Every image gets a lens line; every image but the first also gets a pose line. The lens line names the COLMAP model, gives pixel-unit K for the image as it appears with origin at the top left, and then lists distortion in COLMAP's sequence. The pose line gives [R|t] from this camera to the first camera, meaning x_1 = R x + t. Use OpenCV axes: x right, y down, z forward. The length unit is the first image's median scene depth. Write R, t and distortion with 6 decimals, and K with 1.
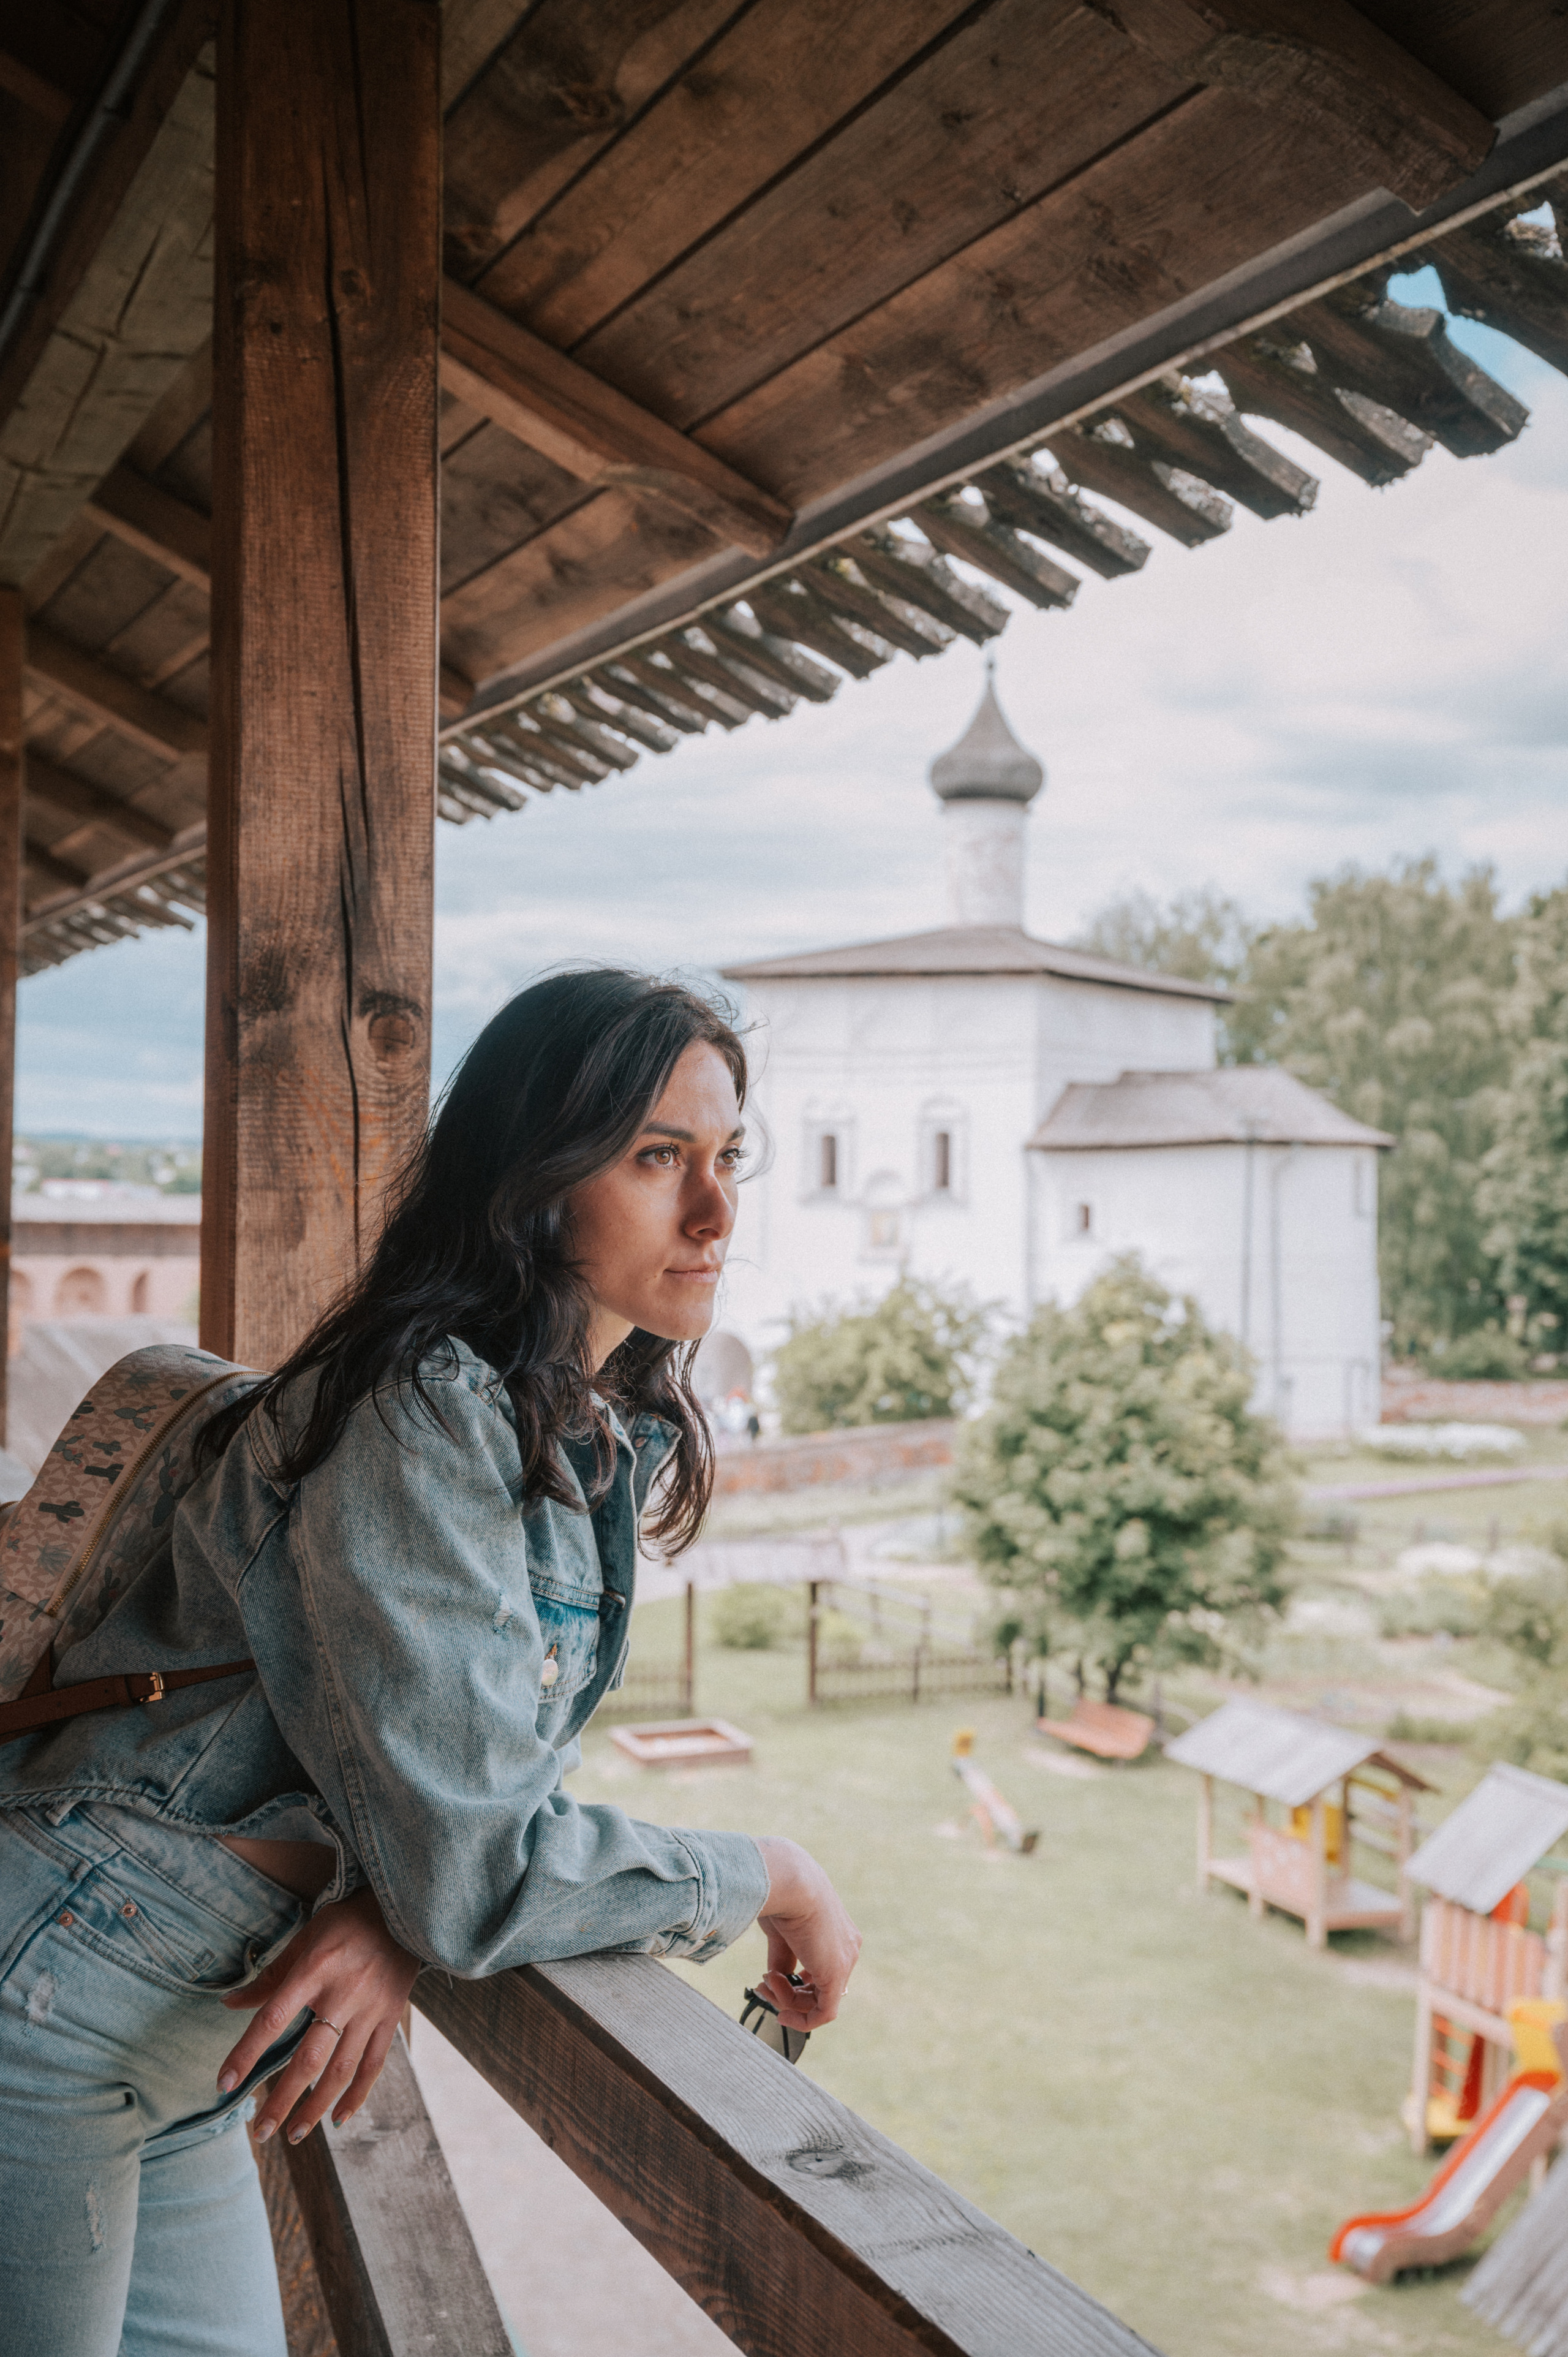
lens RADIAL K [[2992.0, 0, 784.0], [0, 2992.0, 1178.5], [0, 0, 1]] dist [0.116926, -0.003212]
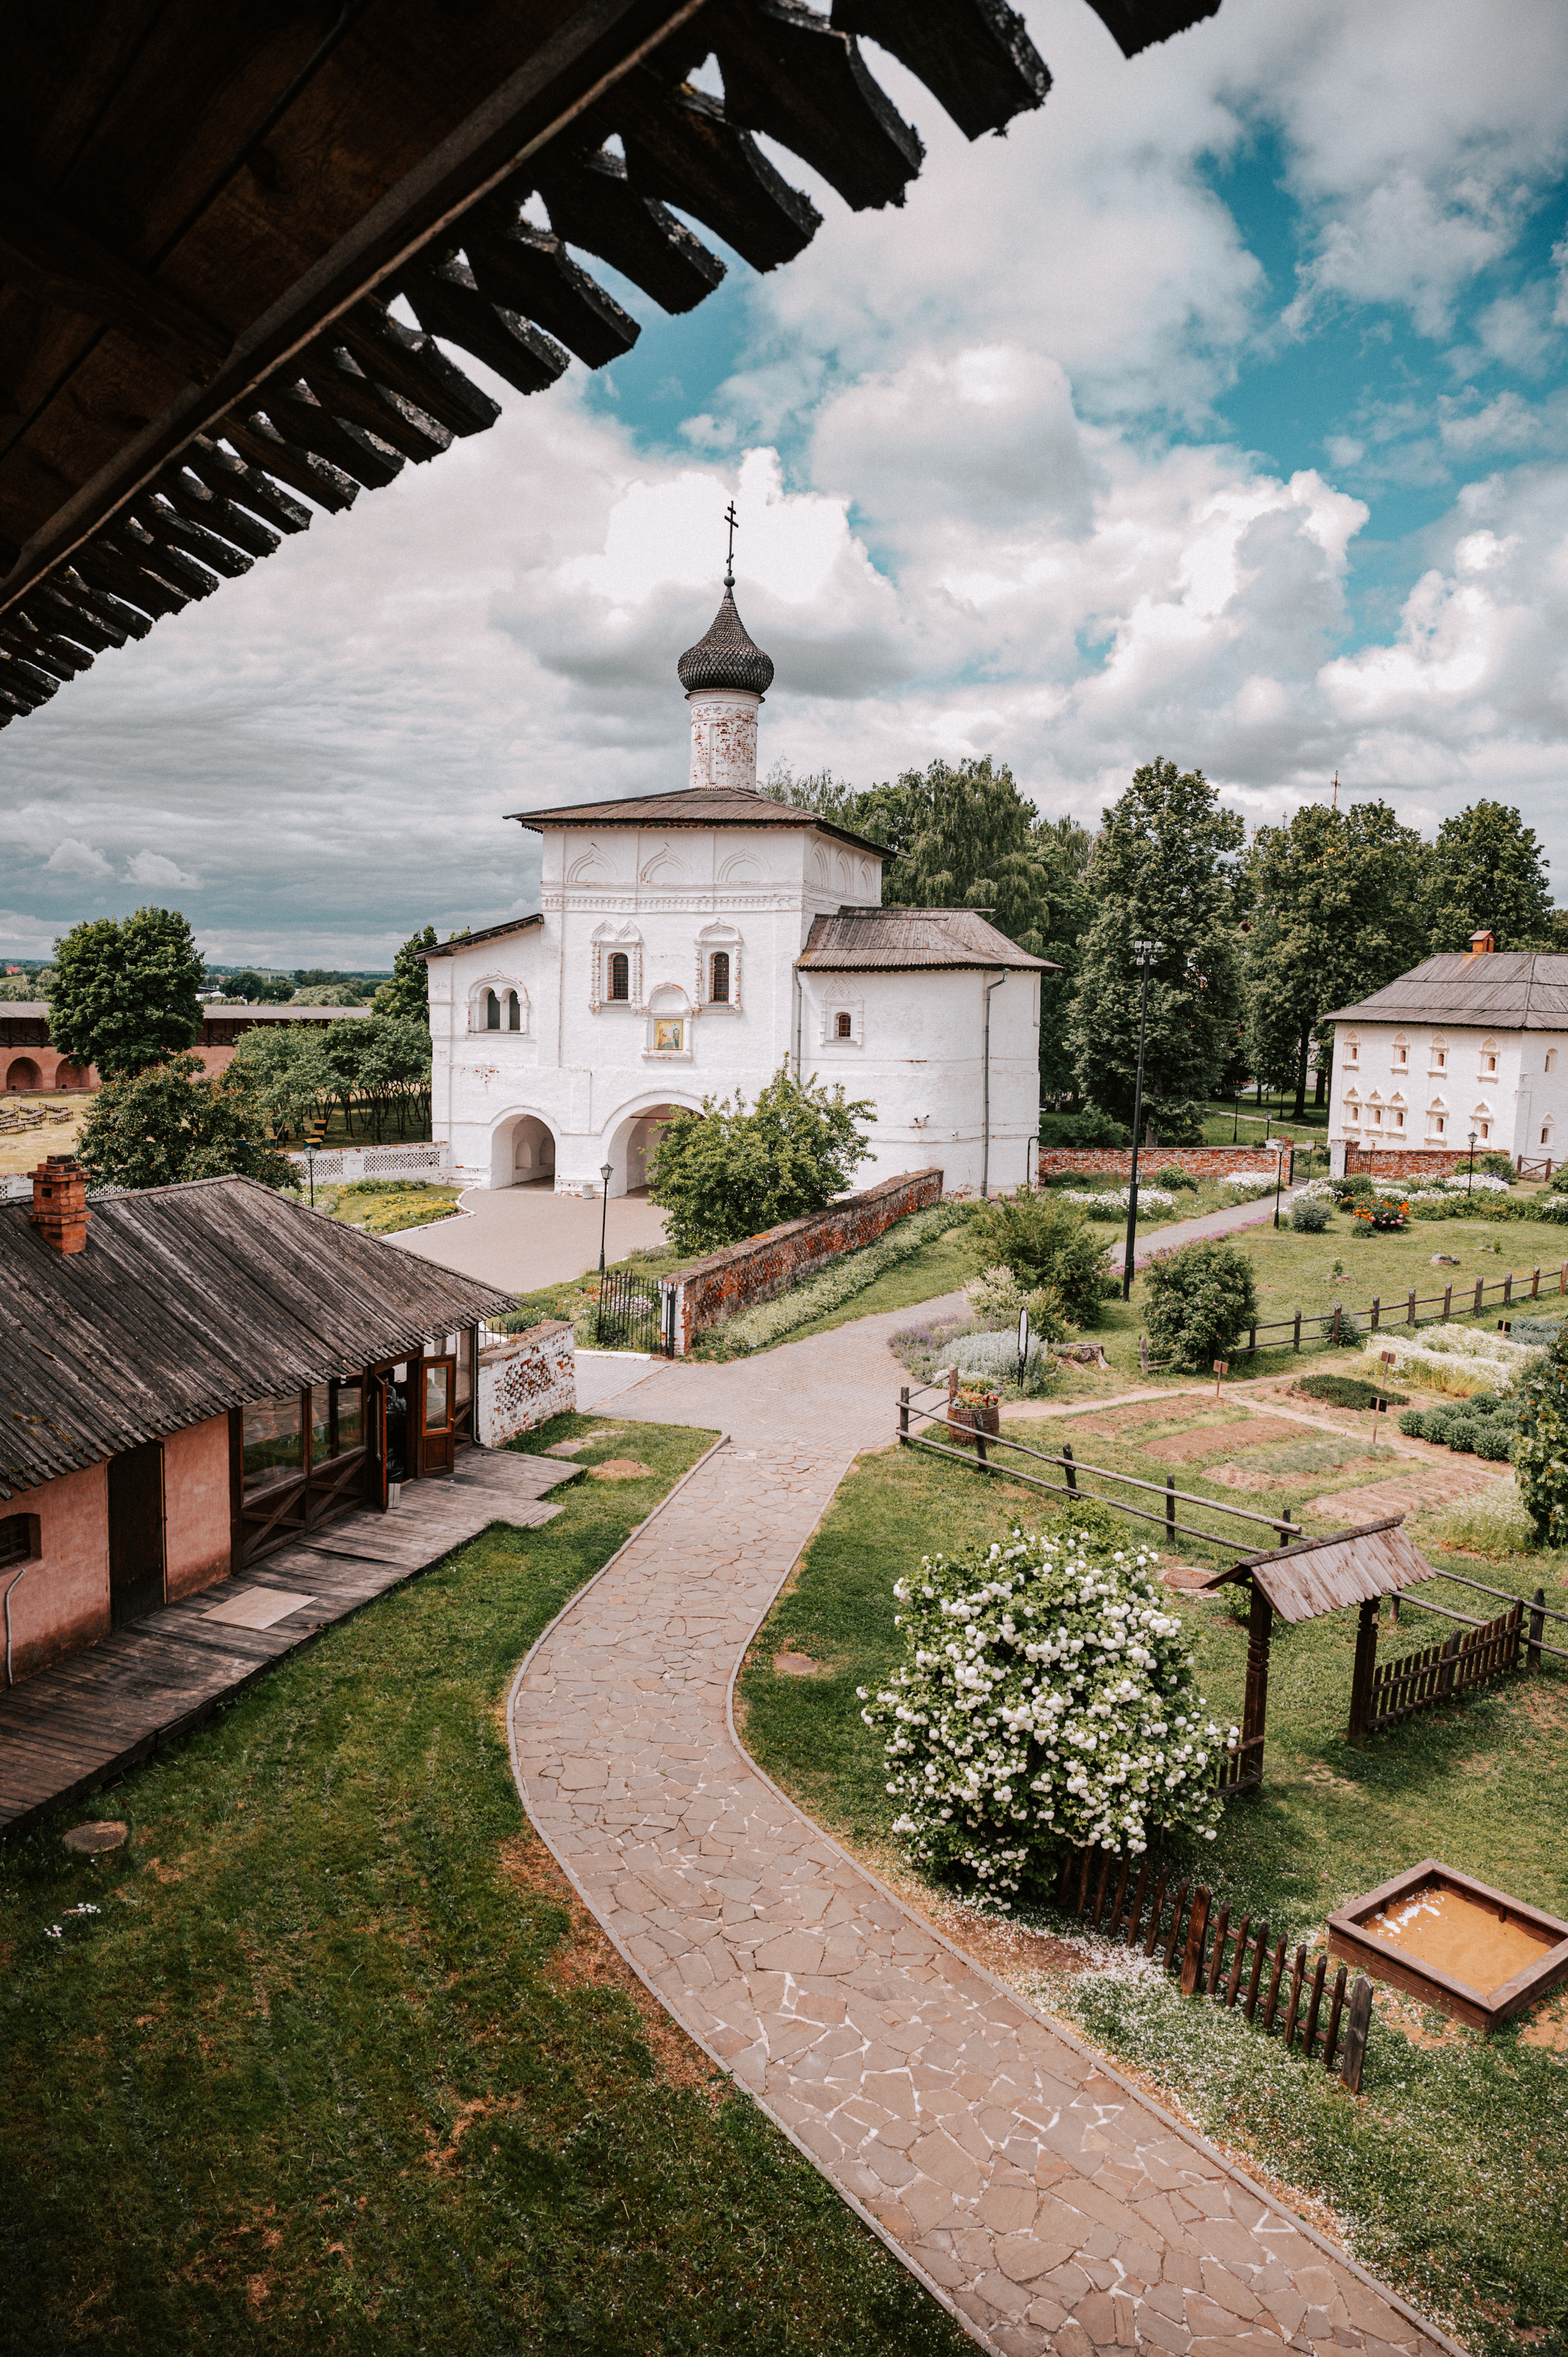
lens RADIAL K [[1716.4, 0, 784.0], [0, 1716.4, 1178.5], [0, 0, 1]] dist [-0.109810, 0.003787]
pose [[0.961682, -0.020045, 0.273434, -0.114630], [-0.010604, 0.993858, 0.110153, -0.001792], [-0.273963, -0.108832, 0.955563, 0.315505]]
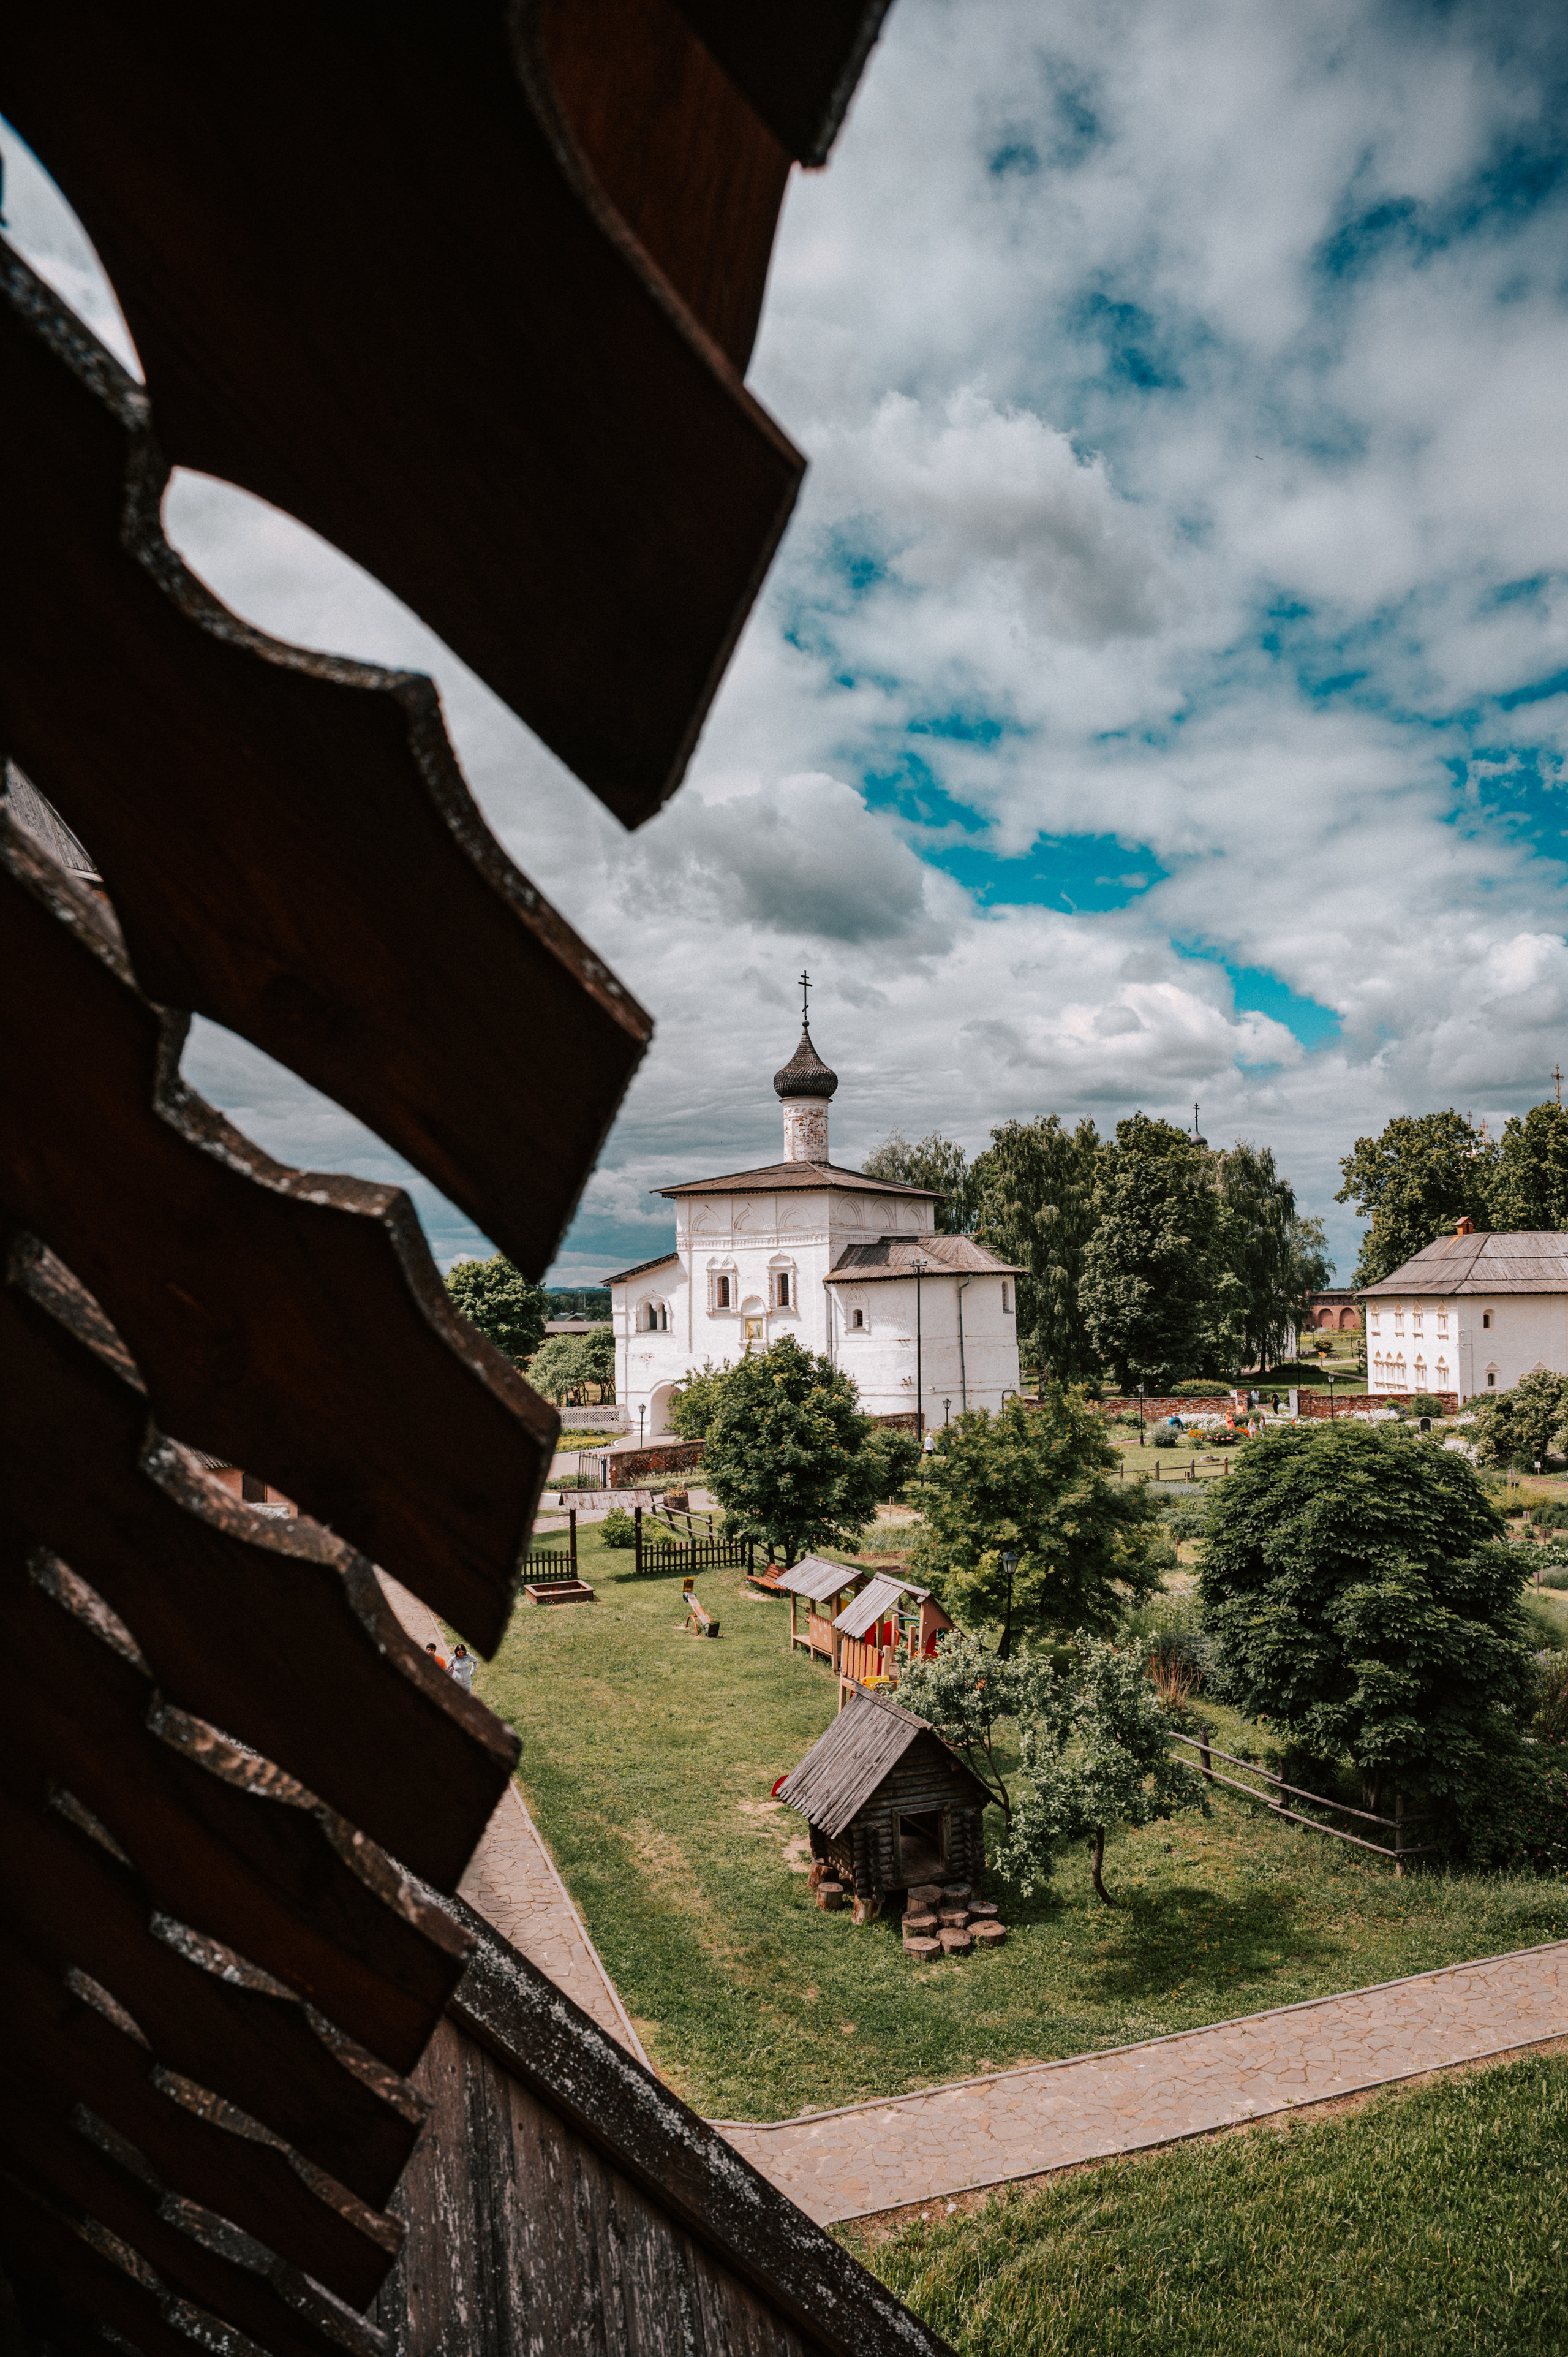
lens RADIAL K [[1716.2, 0, 784.0], [0, 1716.2, 1178.5], [0, 0, 1]] dist [-0.109810, 0.003787]
pose [[0.999462, -0.032443, 0.004724, 0.050824], [0.032697, 0.996948, -0.070891, 0.000493], [-0.002410, 0.071007, 0.997473, -0.060720]]
